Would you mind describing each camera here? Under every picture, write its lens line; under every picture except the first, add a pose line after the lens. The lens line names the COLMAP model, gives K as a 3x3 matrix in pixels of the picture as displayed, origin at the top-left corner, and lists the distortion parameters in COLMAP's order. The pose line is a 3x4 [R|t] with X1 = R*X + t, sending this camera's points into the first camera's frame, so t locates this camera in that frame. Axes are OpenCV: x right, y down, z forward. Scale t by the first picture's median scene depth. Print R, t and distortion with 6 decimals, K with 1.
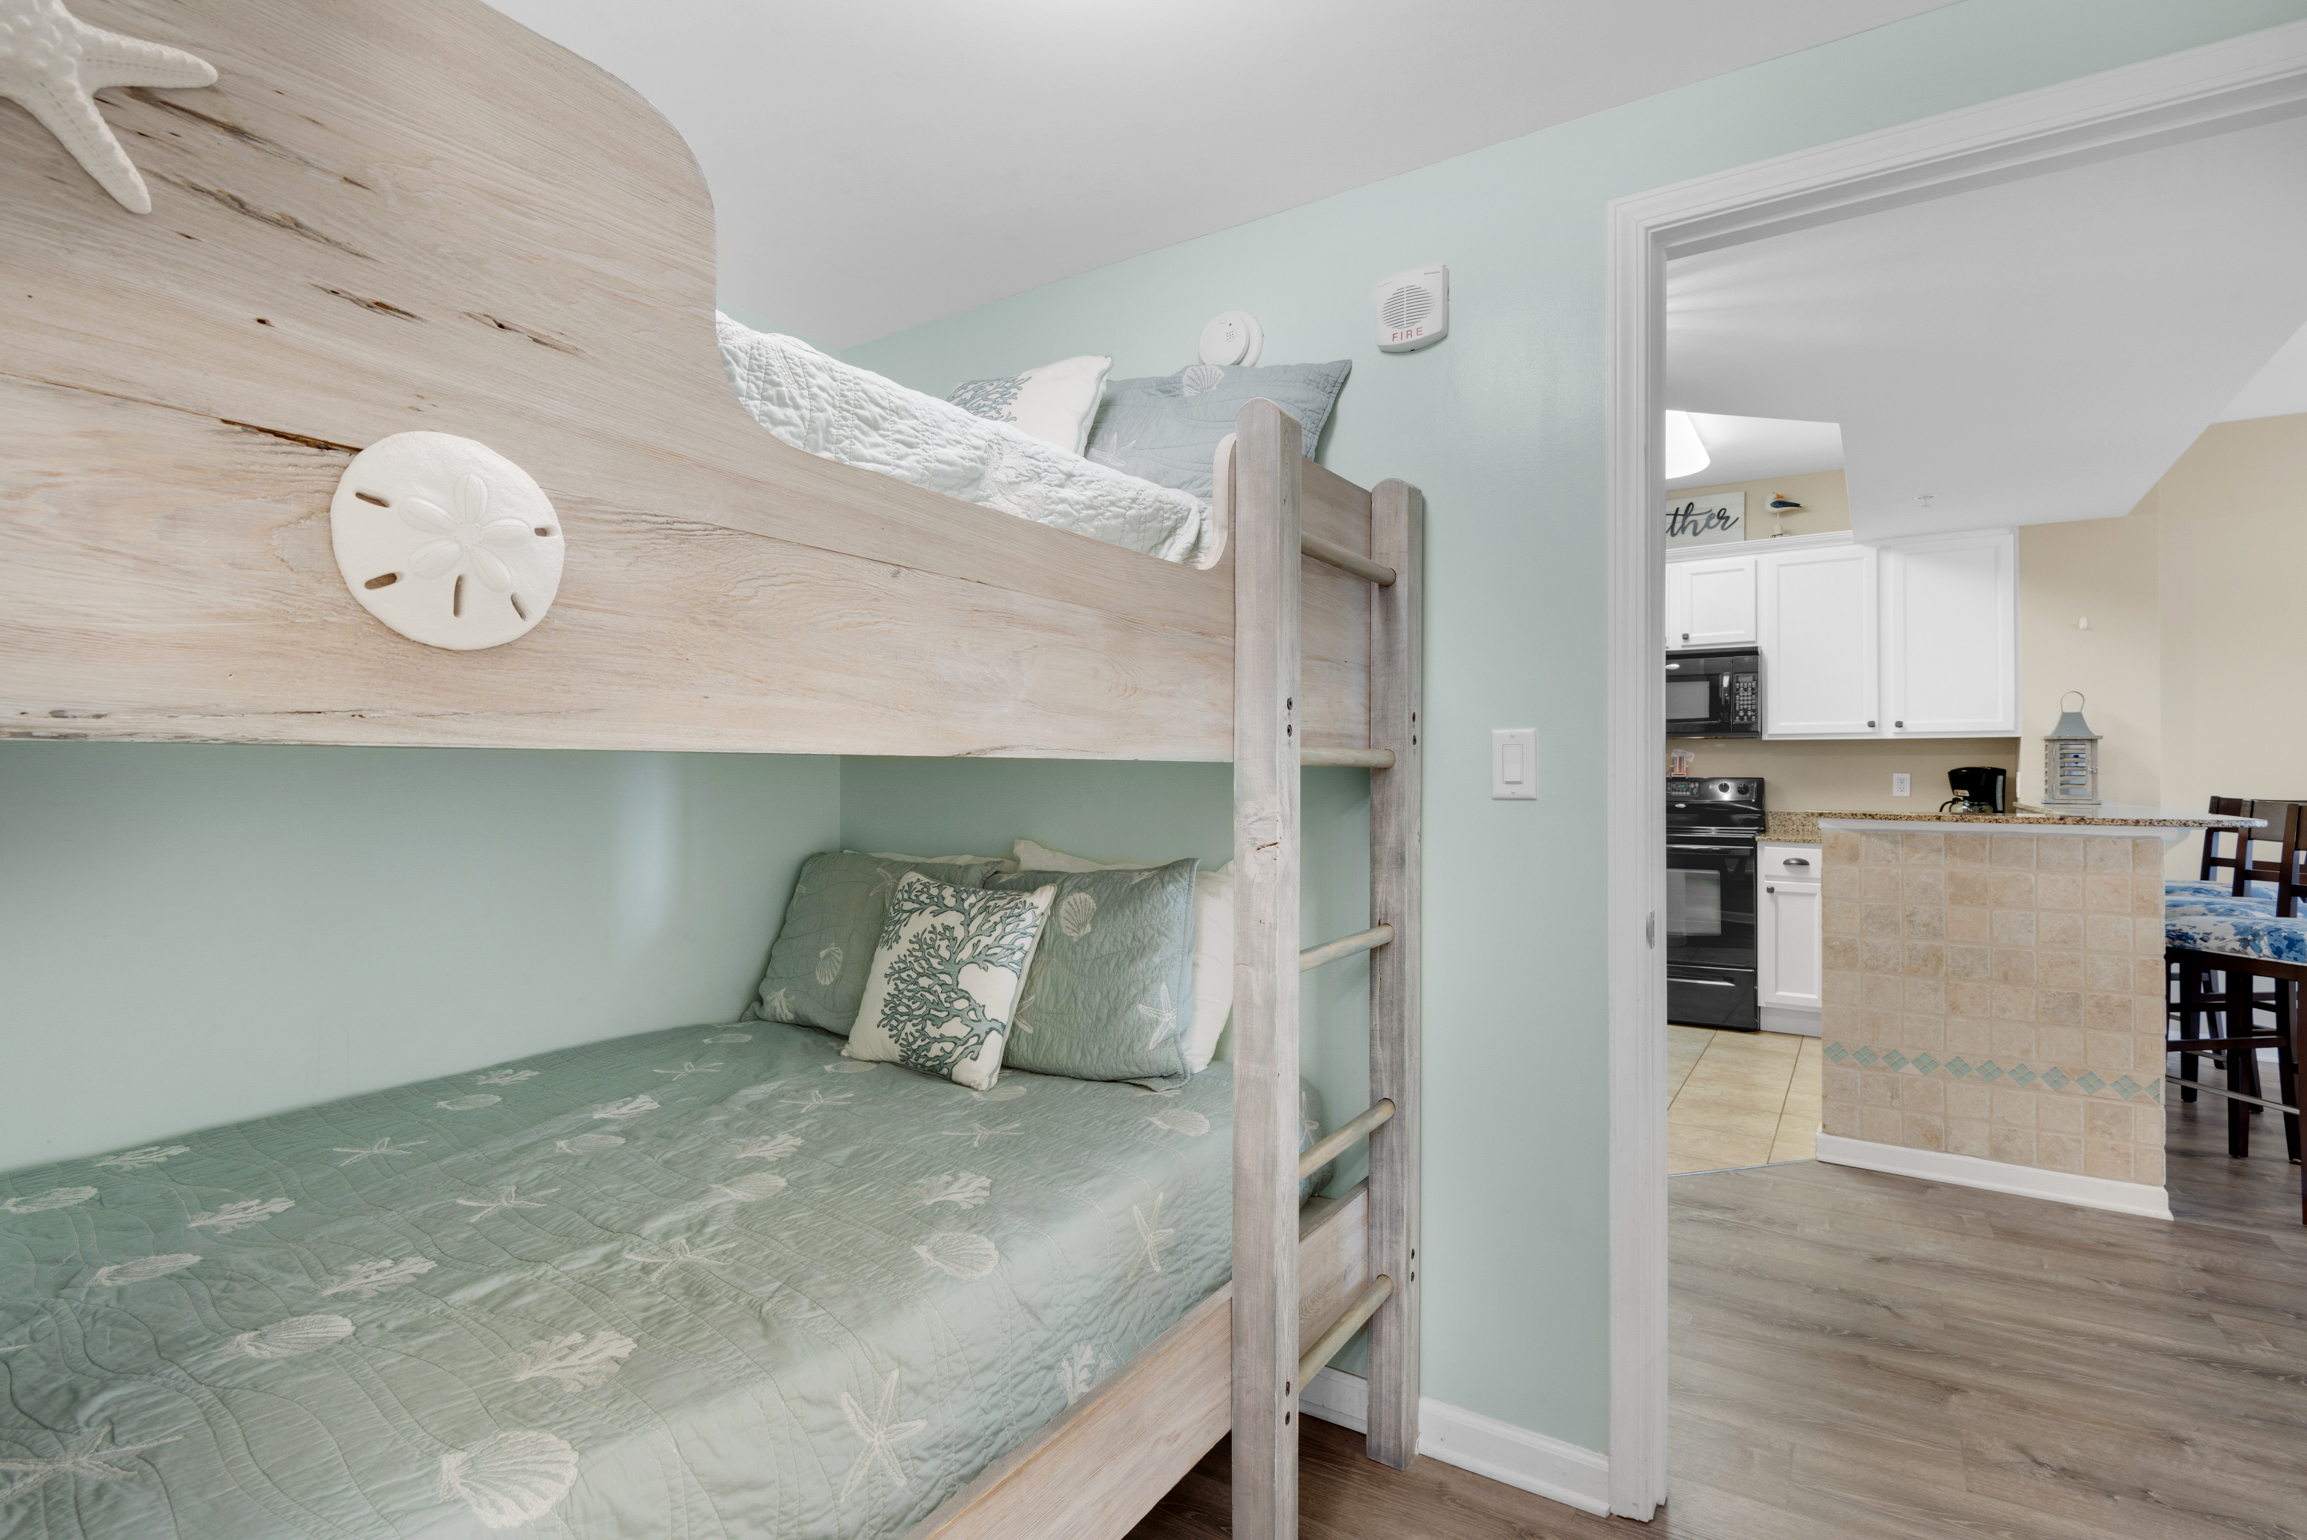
lens RADIAL K [[1106.5, 0, 1138.2], [0, 1106.5, 766.9], [0, 0, 1]] dist [0.005160, -0.005565]
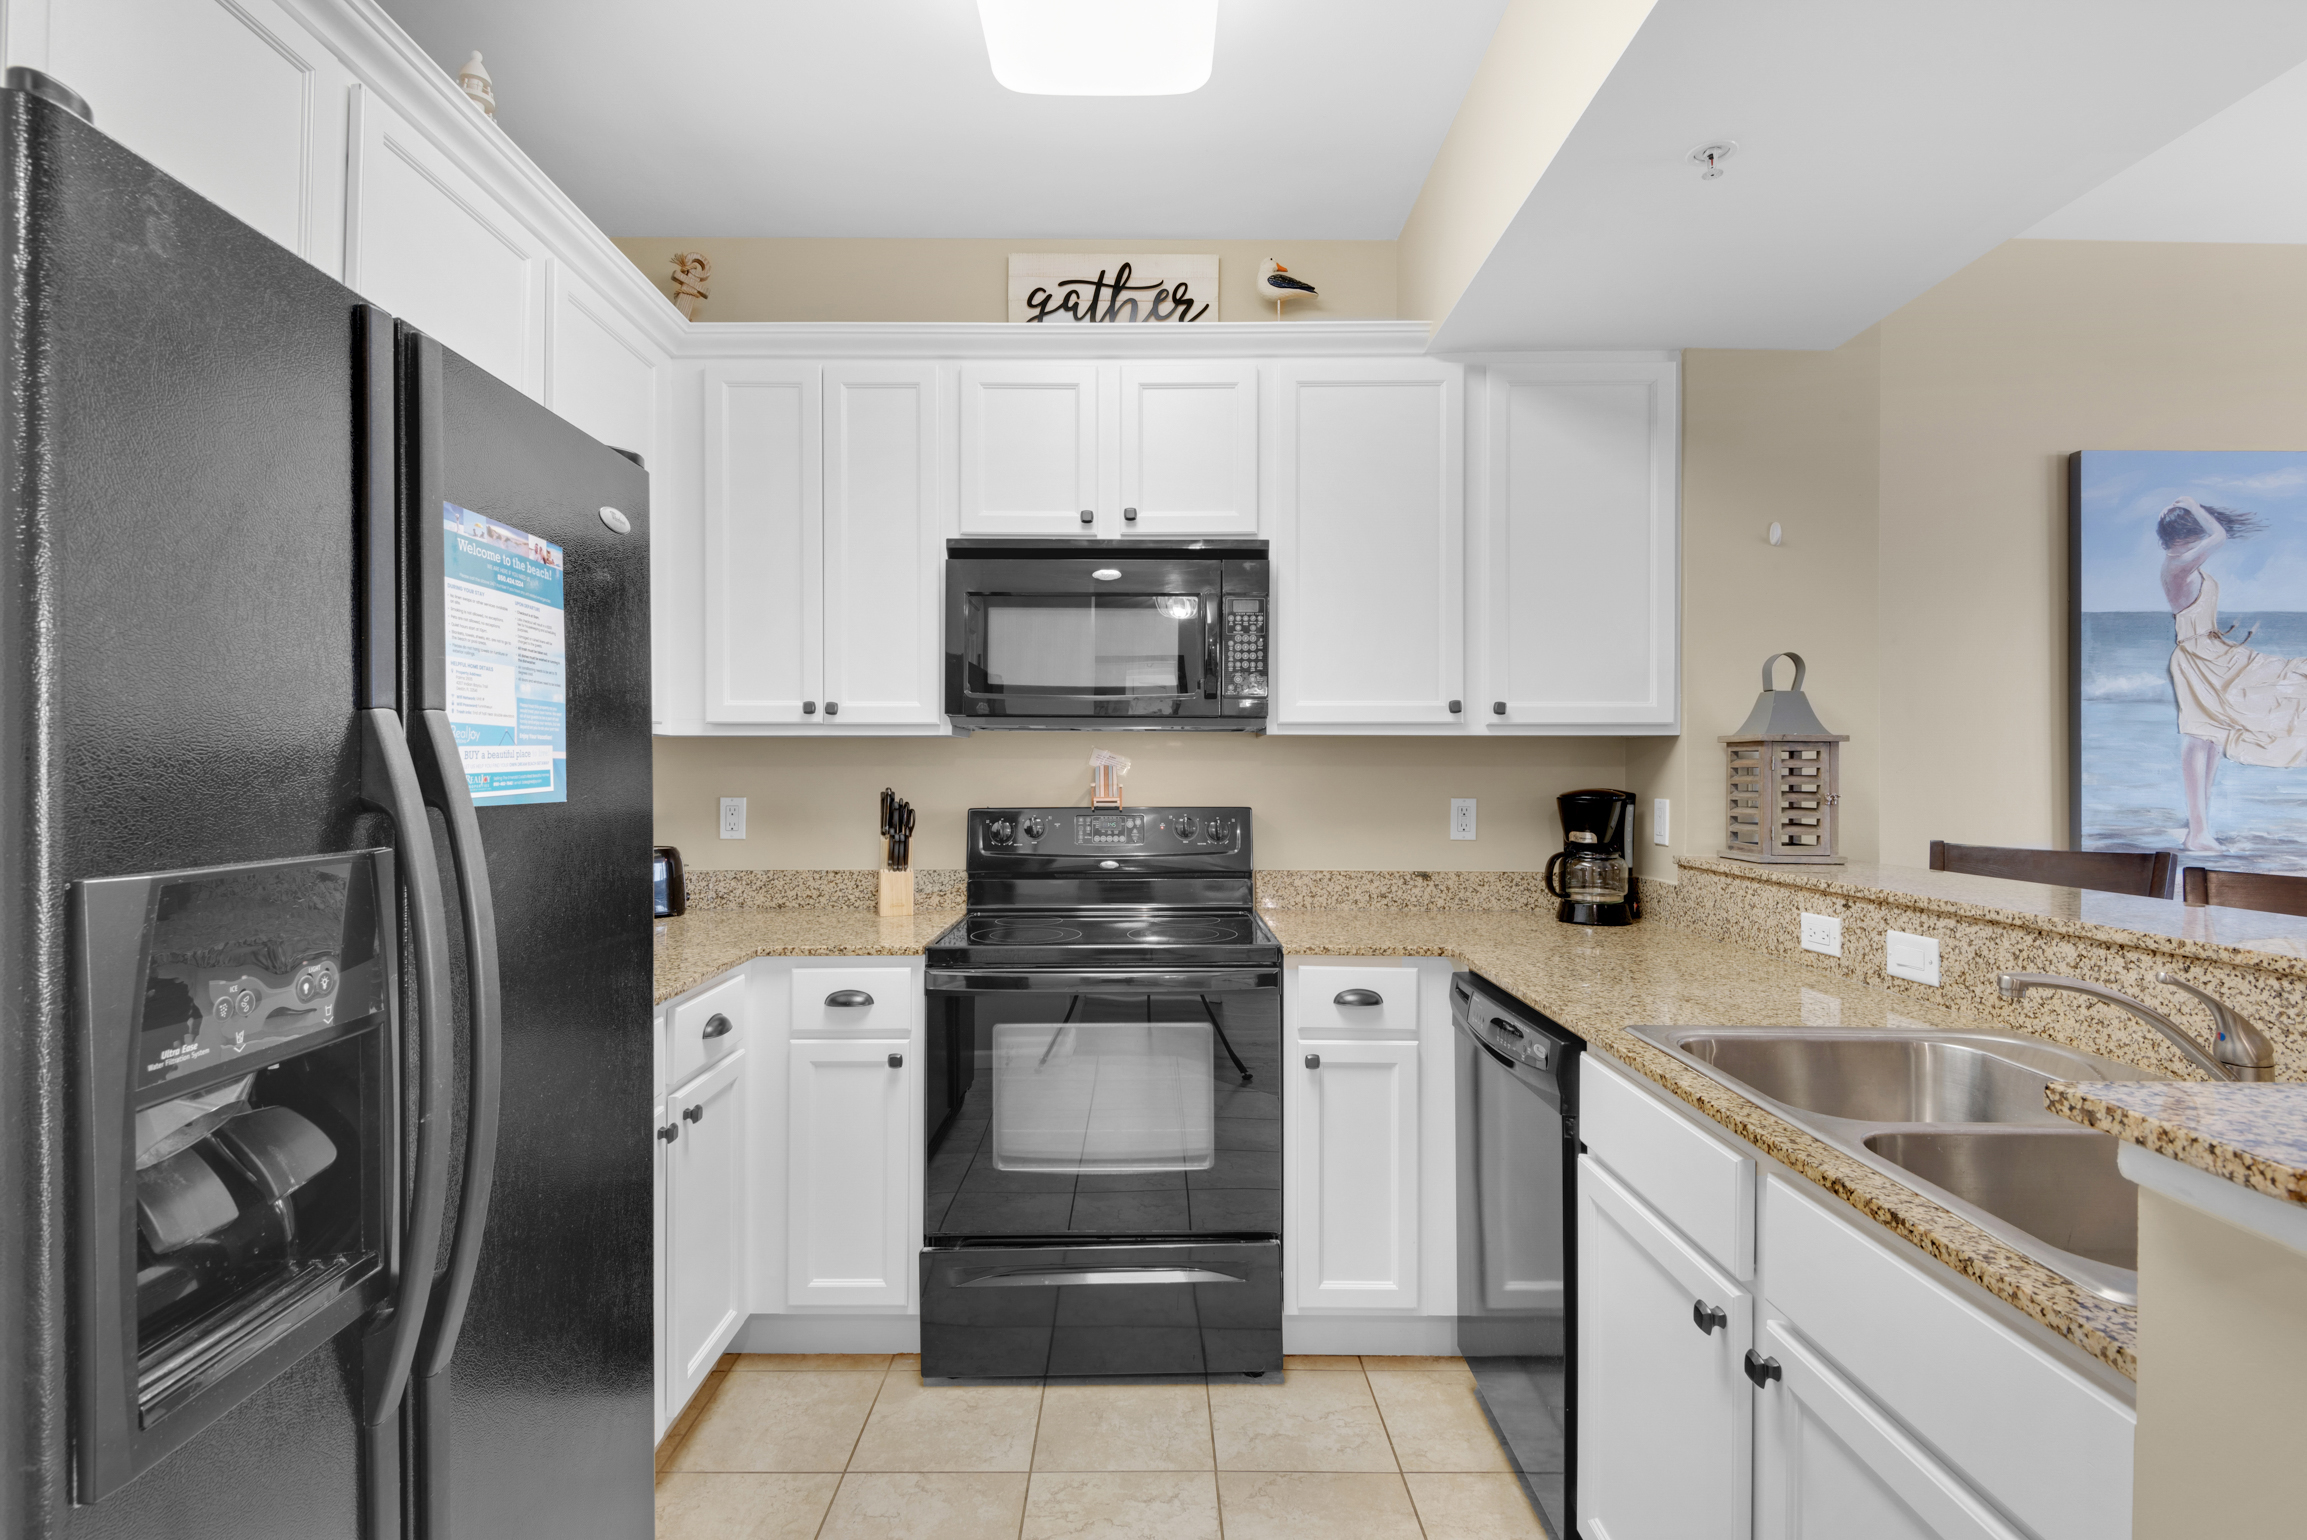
lens RADIAL K [[1106.5, 0, 1144.4], [0, 1106.5, 764.1], [0, 0, 1]] dist [0.005160, -0.005565]
pose [[0.831082, 0.002417, 0.556145, 0.406898], [-0.004644, 0.999986, 0.002594, -0.020155], [-0.556131, -0.004739, 0.831081, 1.037566]]
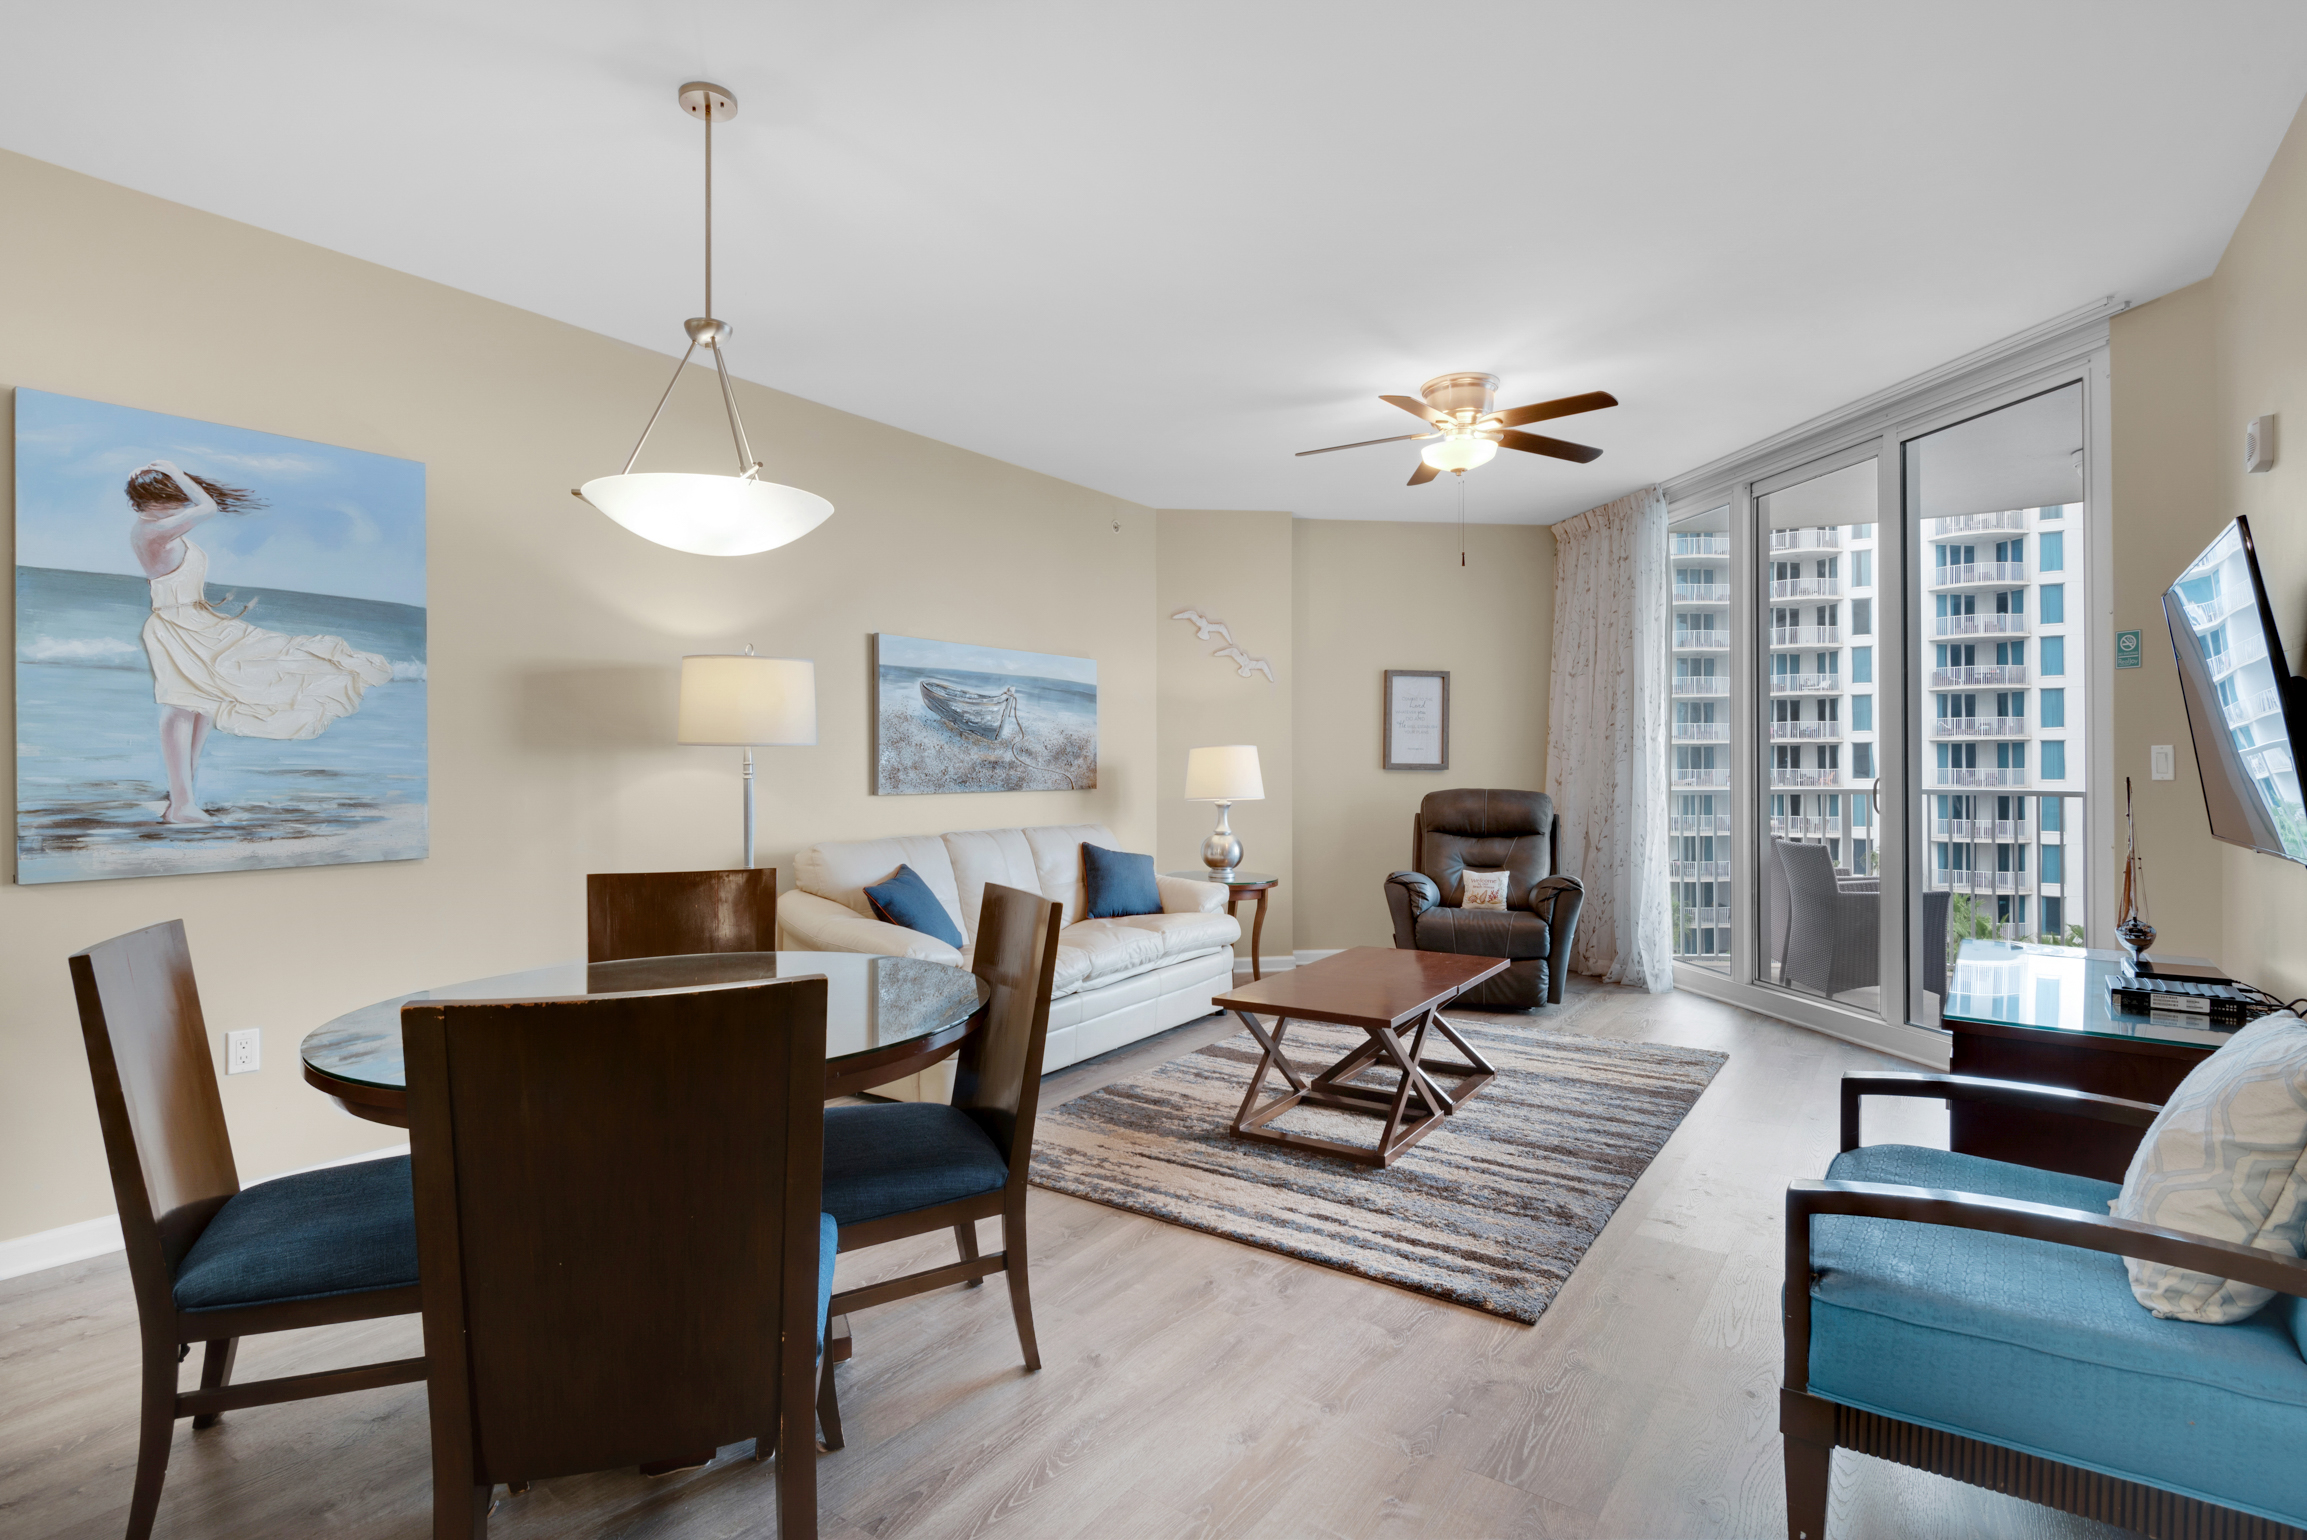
lens RADIAL K [[1139.3, 0, 1122.9], [0, 1139.3, 763.7], [0, 0, 1]] dist [0.013850, -0.009682]
pose [[0.046313, 0.002131, 0.998925, 0.741502], [0.000775, 0.999997, -0.002169, 0.004021], [-0.998927, 0.000874, 0.046311, 0.507726]]
